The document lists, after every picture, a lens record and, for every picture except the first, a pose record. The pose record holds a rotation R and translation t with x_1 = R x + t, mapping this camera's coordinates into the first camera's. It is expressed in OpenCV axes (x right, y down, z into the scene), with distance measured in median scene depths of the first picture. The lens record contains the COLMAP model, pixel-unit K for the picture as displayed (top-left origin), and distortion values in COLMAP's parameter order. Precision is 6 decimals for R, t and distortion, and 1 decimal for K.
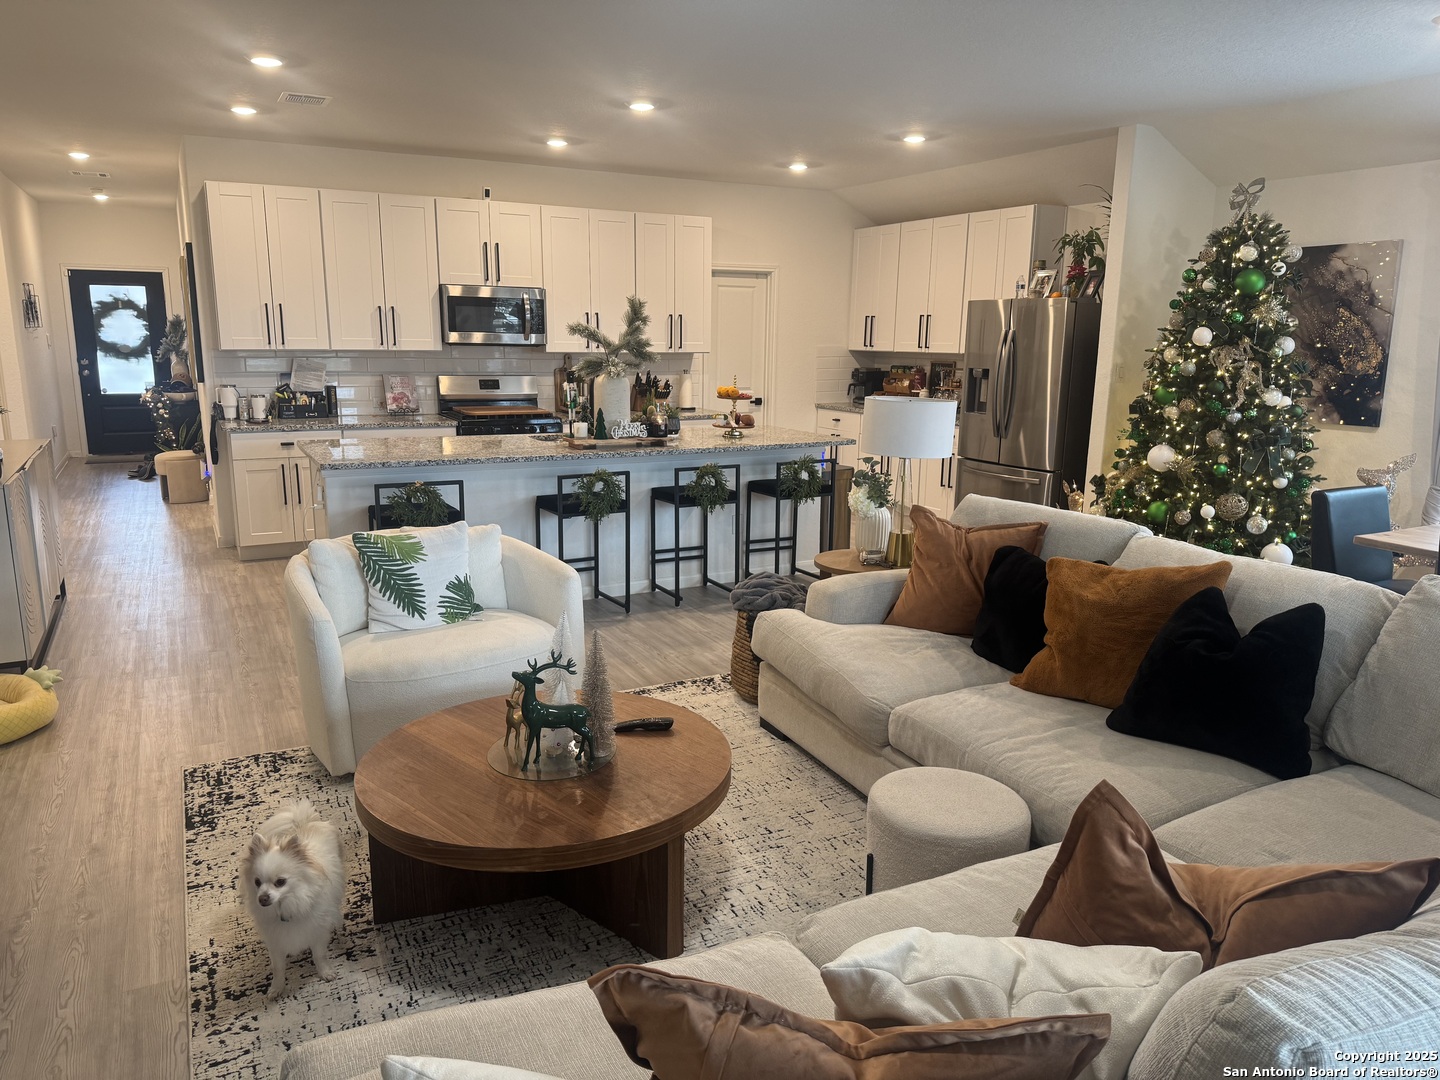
lens RADIAL K [[1016.3, 0, 720.0], [0, 1016.3, 540.0], [0, 0, 1]] dist [0.149148, -0.249145]
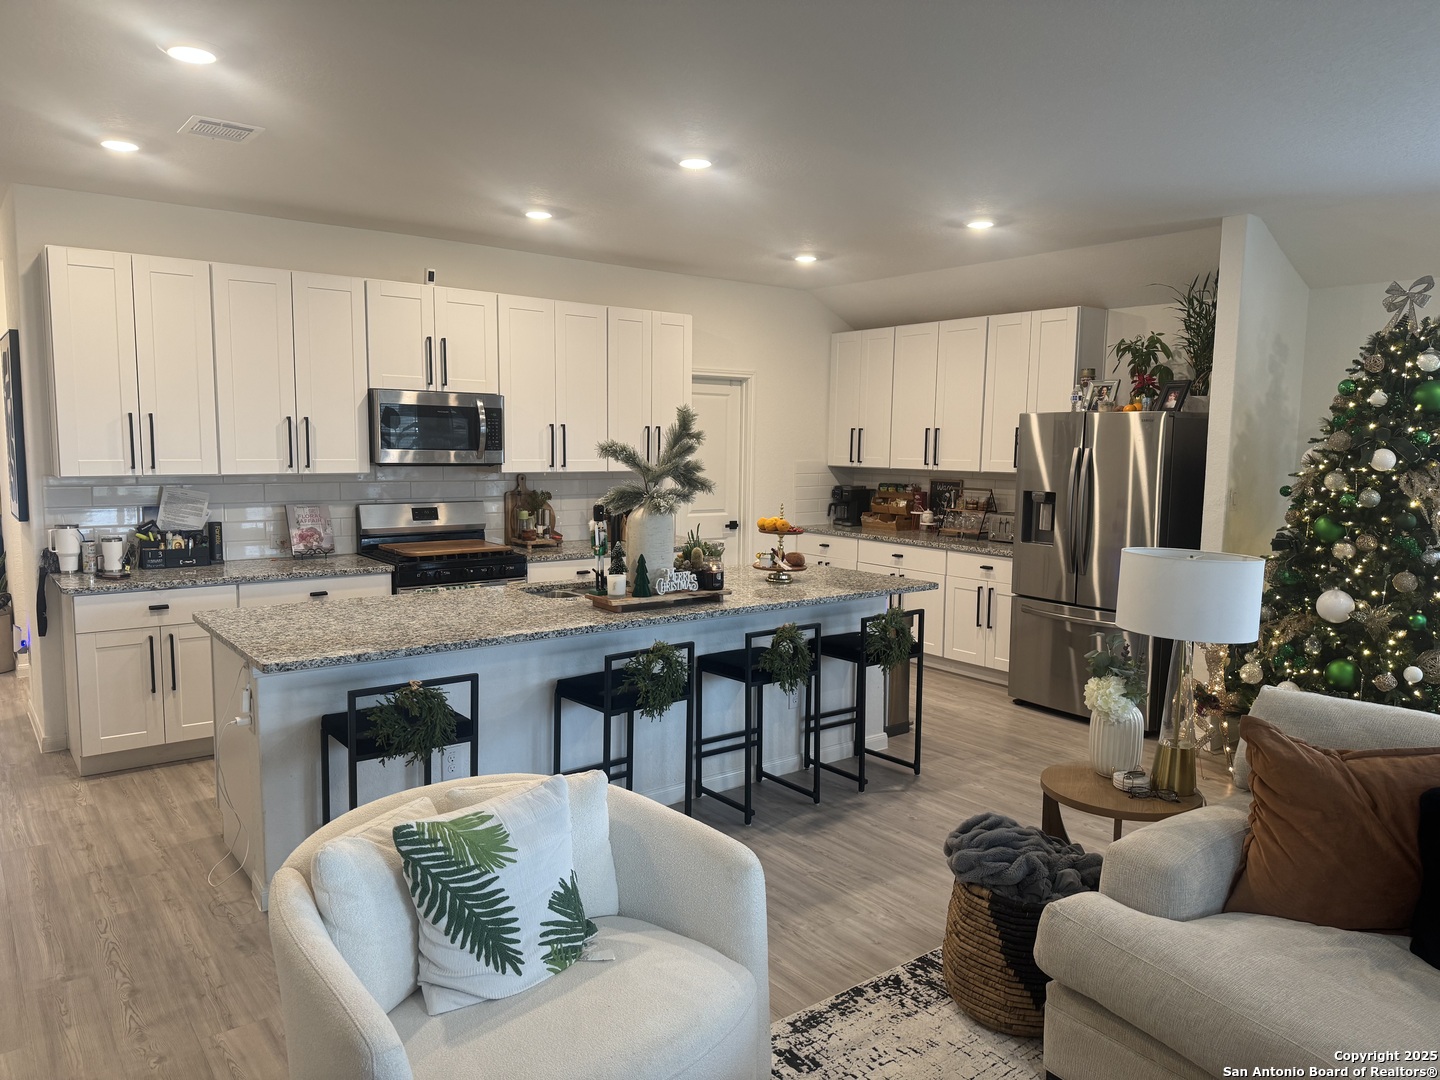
lens RADIAL K [[1007.0, 0, 720.0], [0, 1007.0, 540.0], [0, 0, 1]] dist [0.114824, -0.153587]
pose [[0.985141, -0.016092, 0.170992, -0.165268], [0.032924, 0.994830, -0.096065, -0.060904], [-0.168562, 0.100267, 0.980578, 0.250007]]
